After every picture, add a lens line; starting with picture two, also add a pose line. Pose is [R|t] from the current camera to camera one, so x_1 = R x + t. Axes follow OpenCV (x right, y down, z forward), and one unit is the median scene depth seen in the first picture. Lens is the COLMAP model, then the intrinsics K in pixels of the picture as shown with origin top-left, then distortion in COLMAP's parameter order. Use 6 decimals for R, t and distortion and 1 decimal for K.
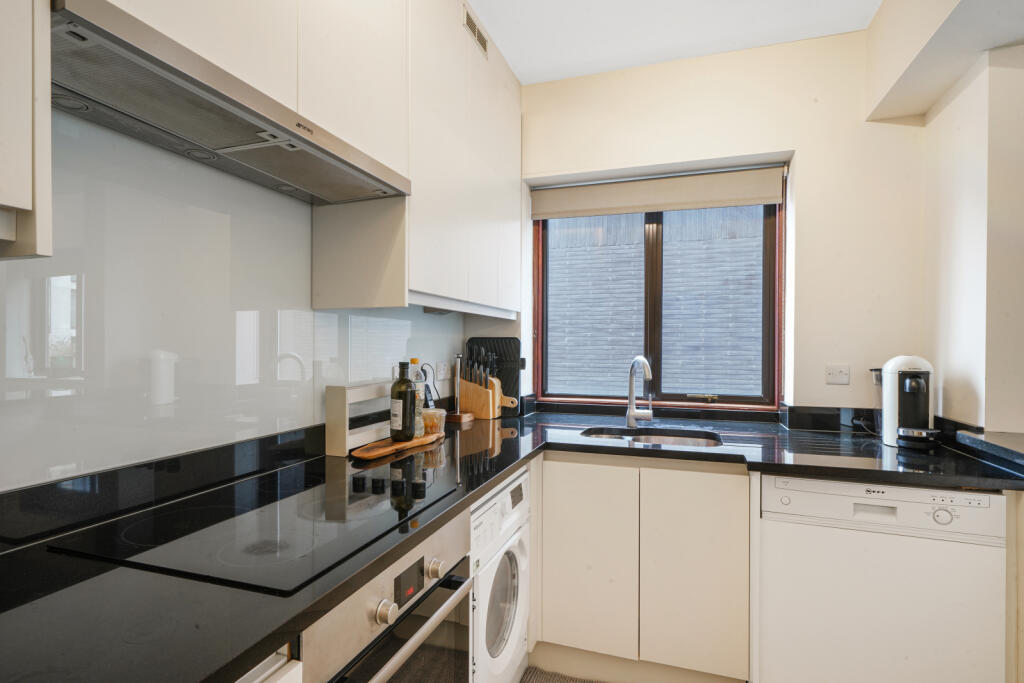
lens RADIAL K [[527.4, 0, 512.0], [0, 527.4, 341.5], [0, 0, 1]] dist [-0.000094, -0.000158]
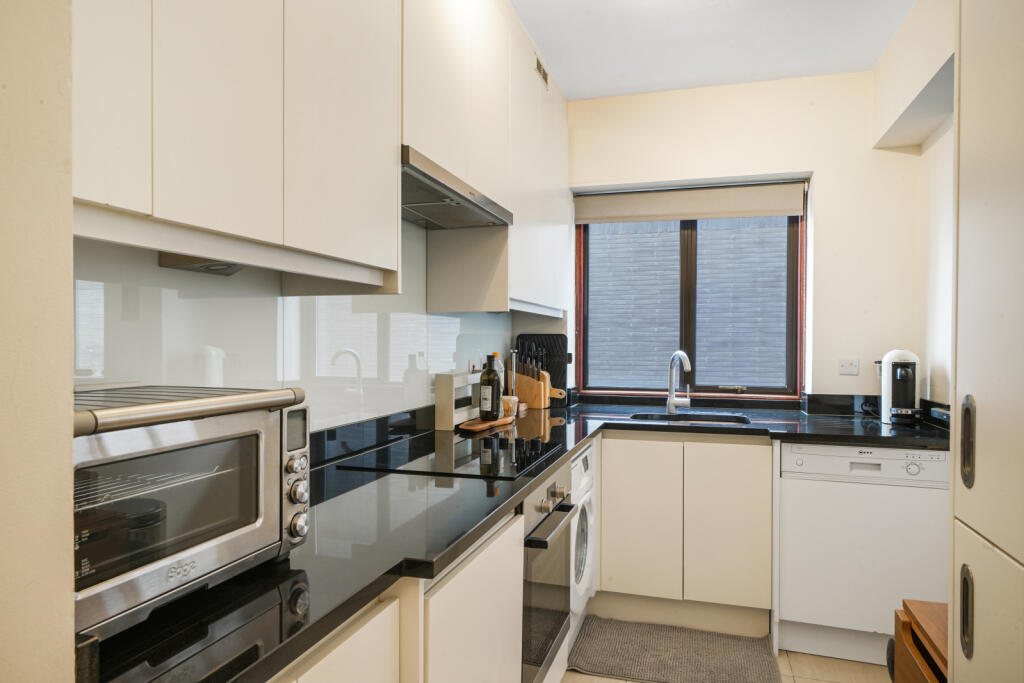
lens RADIAL K [[662.2, 0, 512.0], [0, 662.2, 341.5], [0, 0, 1]] dist [-0.002723, -0.001048]
pose [[0.999406, -0.000756, 0.034465, -0.163769], [0.000505, 0.999973, 0.007300, -0.002956], [-0.034470, -0.007278, 0.999379, -0.405222]]
